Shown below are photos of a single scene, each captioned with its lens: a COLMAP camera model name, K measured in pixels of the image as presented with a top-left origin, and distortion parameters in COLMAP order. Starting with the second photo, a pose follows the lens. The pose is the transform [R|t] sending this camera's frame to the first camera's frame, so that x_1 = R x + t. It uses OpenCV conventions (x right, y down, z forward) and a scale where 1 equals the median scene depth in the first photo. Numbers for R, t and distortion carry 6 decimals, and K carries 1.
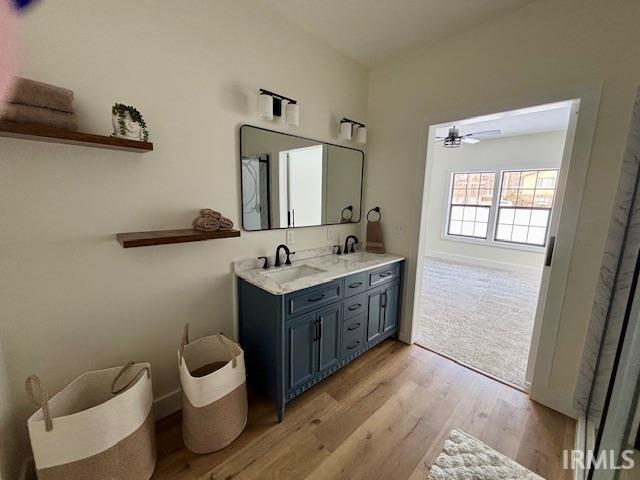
lens RADIAL K [[257.5, 0, 322.4], [0, 257.5, 240.1], [0, 0, 1]] dist [-0.000161, -0.000401]
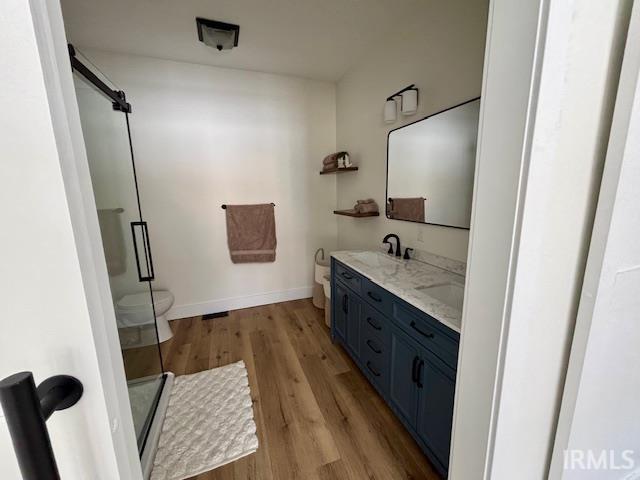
lens RADIAL K [[257.5, 0, 322.4], [0, 257.5, 240.1], [0, 0, 1]] dist [-0.000161, -0.000401]
pose [[-0.408752, 0.140187, -0.901814, 0.976120], [-0.144282, 0.965780, 0.215528, -0.157780], [0.901168, 0.218213, -0.374538, 1.201157]]
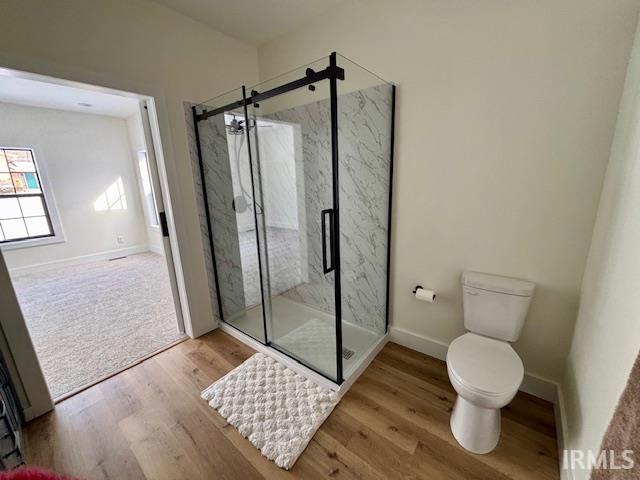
lens RADIAL K [[257.5, 0, 322.4], [0, 257.5, 240.1], [0, 0, 1]] dist [-0.000161, -0.000401]
pose [[-0.126760, -0.256483, 0.958200, -0.377584], [0.193924, 0.940945, 0.277519, -0.077040], [-0.972793, 0.220996, -0.069536, 0.374358]]
